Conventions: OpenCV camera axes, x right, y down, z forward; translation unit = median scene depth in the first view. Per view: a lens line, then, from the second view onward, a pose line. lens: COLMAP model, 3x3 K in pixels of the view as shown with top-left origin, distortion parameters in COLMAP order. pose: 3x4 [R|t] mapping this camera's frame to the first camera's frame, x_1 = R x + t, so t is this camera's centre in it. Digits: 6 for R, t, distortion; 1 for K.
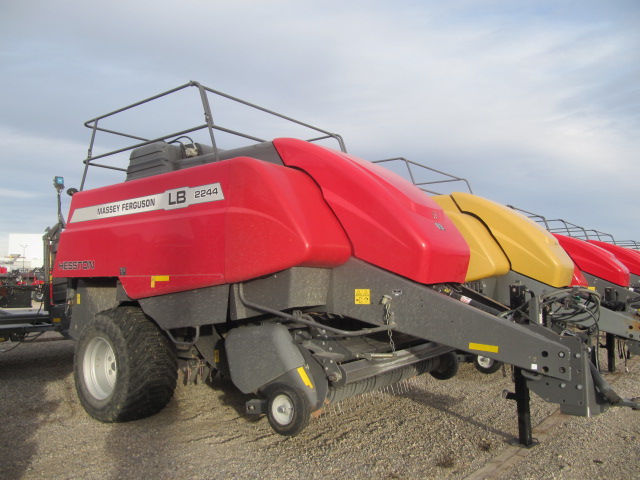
lens RADIAL K [[525.2, 0, 320.0], [0, 525.2, 240.0], [0, 0, 1]] dist [-0.050384, 0.013742]
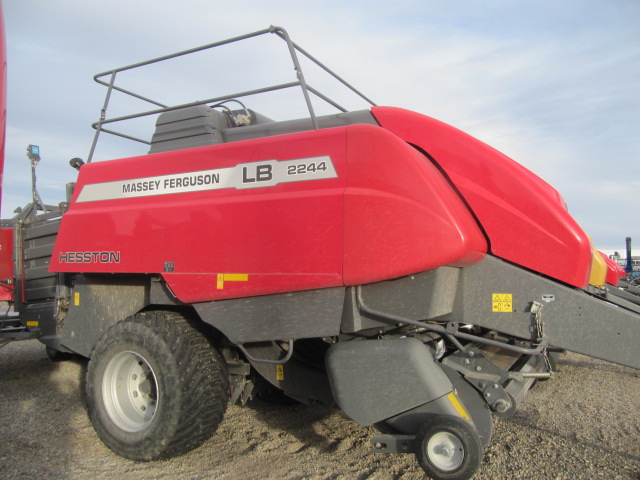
lens RADIAL K [[525.2, 0, 320.0], [0, 525.2, 240.0], [0, 0, 1]] dist [-0.050384, 0.013742]
pose [[0.987259, 0.022720, 0.157492, -0.285814], [-0.025038, 0.999605, 0.012752, 0.005112], [-0.157141, -0.016533, 0.987438, 0.204103]]
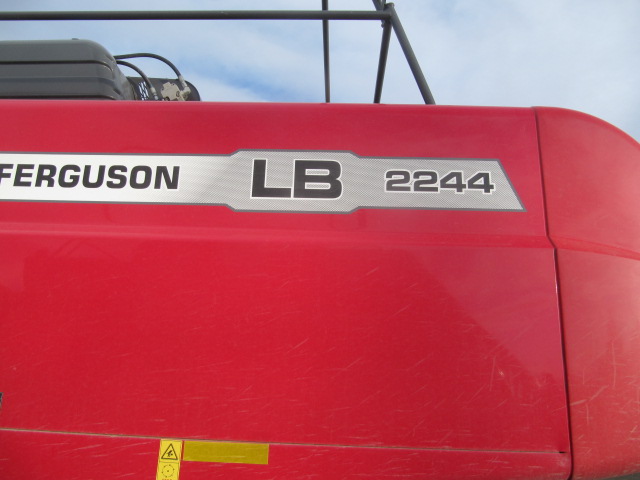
lens RADIAL K [[525.2, 0, 320.0], [0, 525.2, 240.0], [0, 0, 1]] dist [-0.050384, 0.013742]
pose [[0.810794, 0.188991, 0.553981, -0.406564], [-0.087165, 0.974872, -0.205005, 0.017137], [-0.578805, 0.117929, 0.806894, 0.704217]]
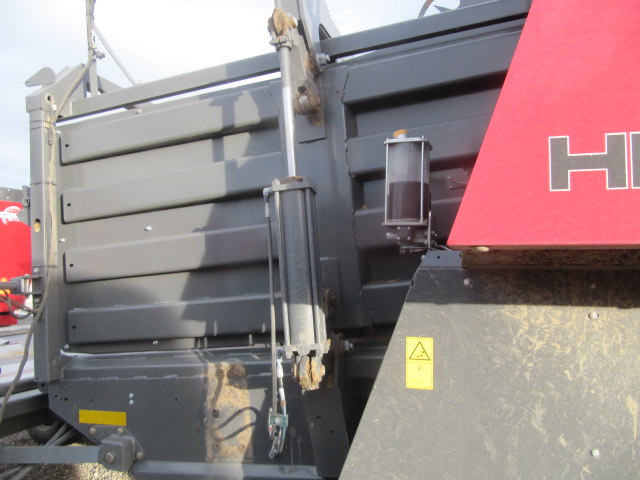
lens RADIAL K [[525.2, 0, 320.0], [0, 525.2, 240.0], [0, 0, 1]] dist [-0.050384, 0.013742]
pose [[0.943189, 0.040188, 0.329818, -0.717897], [-0.045730, 0.998913, 0.009058, 0.085384], [-0.329095, -0.023626, 0.944001, 1.050222]]
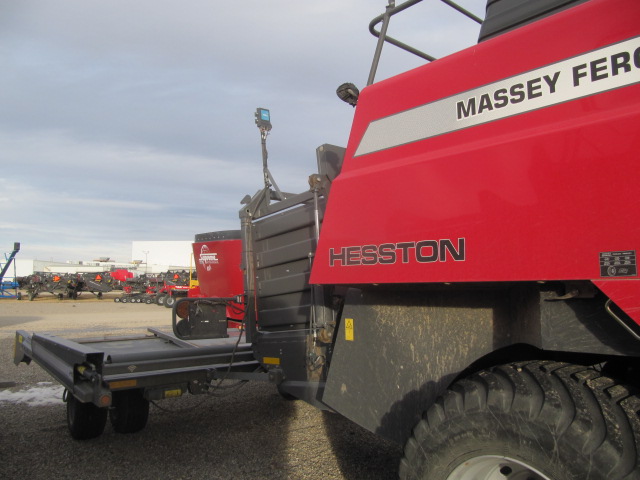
lens RADIAL K [[525.2, 0, 320.0], [0, 525.2, 240.0], [0, 0, 1]] dist [-0.050384, 0.013742]
pose [[0.980845, -0.016784, -0.194063, -0.503870], [0.015291, 0.999841, -0.009186, 0.046684], [0.194187, 0.006043, 0.980946, 0.673346]]
